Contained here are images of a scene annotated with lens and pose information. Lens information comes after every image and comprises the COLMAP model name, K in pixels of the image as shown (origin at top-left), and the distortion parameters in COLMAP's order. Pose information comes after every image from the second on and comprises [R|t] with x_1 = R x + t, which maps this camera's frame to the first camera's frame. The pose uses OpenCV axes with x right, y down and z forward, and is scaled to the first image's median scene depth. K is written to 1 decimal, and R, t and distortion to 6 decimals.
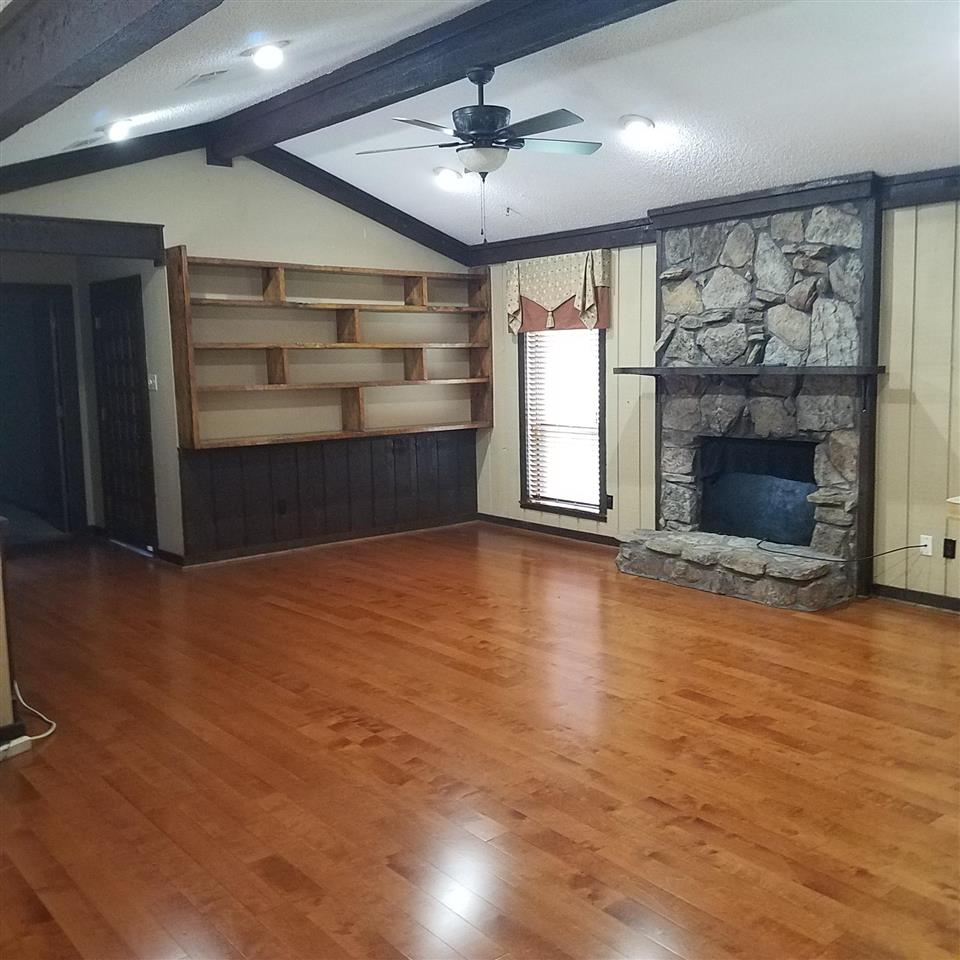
lens RADIAL K [[969.7, 0, 506.3], [0, 969.7, 462.7], [0, 0, 1]] dist [0.304649, -0.653772]
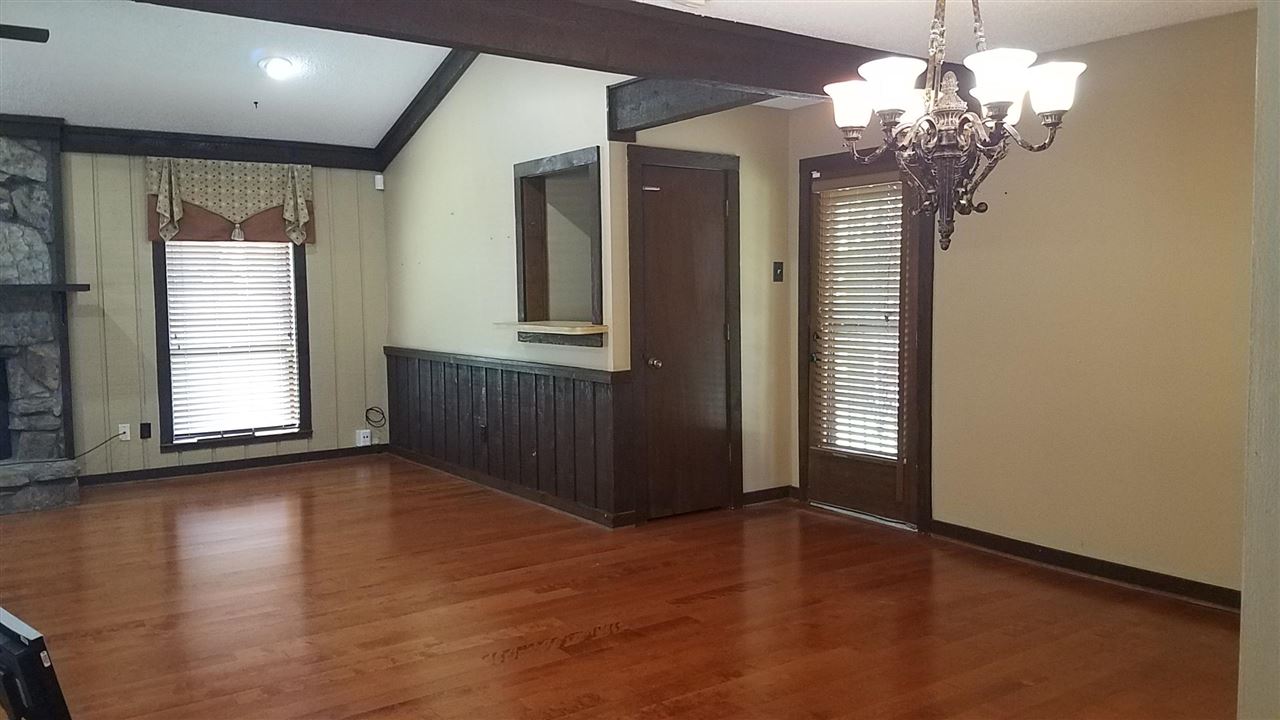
lens RADIAL K [[1007.8, 0, 643.3], [0, 1007.8, 347.3], [0, 0, 1]] dist [0.108403, -0.175449]
pose [[0.091932, -0.047237, 0.994644, -0.682709], [0.116476, 0.992527, 0.036371, 0.007260], [-0.988930, 0.112508, 0.096747, 0.222871]]
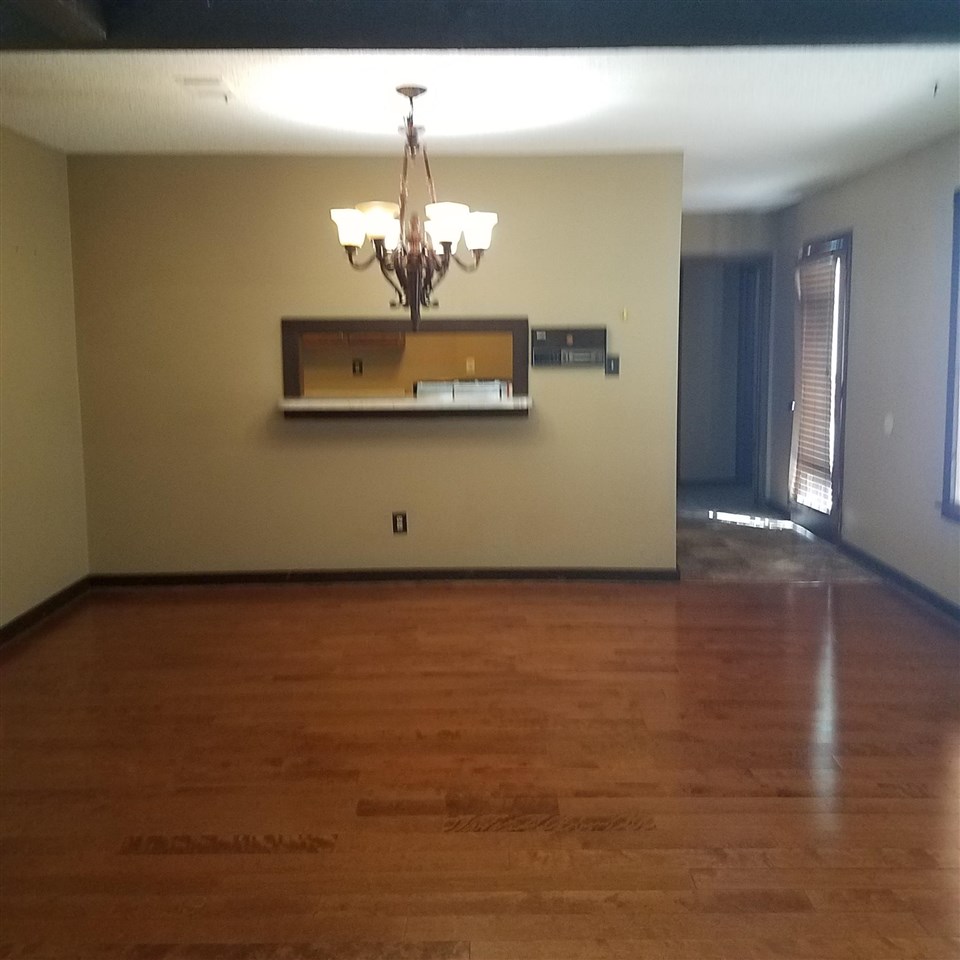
lens RADIAL K [[969.8, 0, 481.9], [0, 969.8, 437.2], [0, 0, 1]] dist [0.301225, -0.638752]
pose [[-0.651345, 0.111501, -0.750544, 0.246768], [-0.060265, 0.978418, 0.197654, -0.063464], [0.756384, 0.173972, -0.630568, 0.584431]]
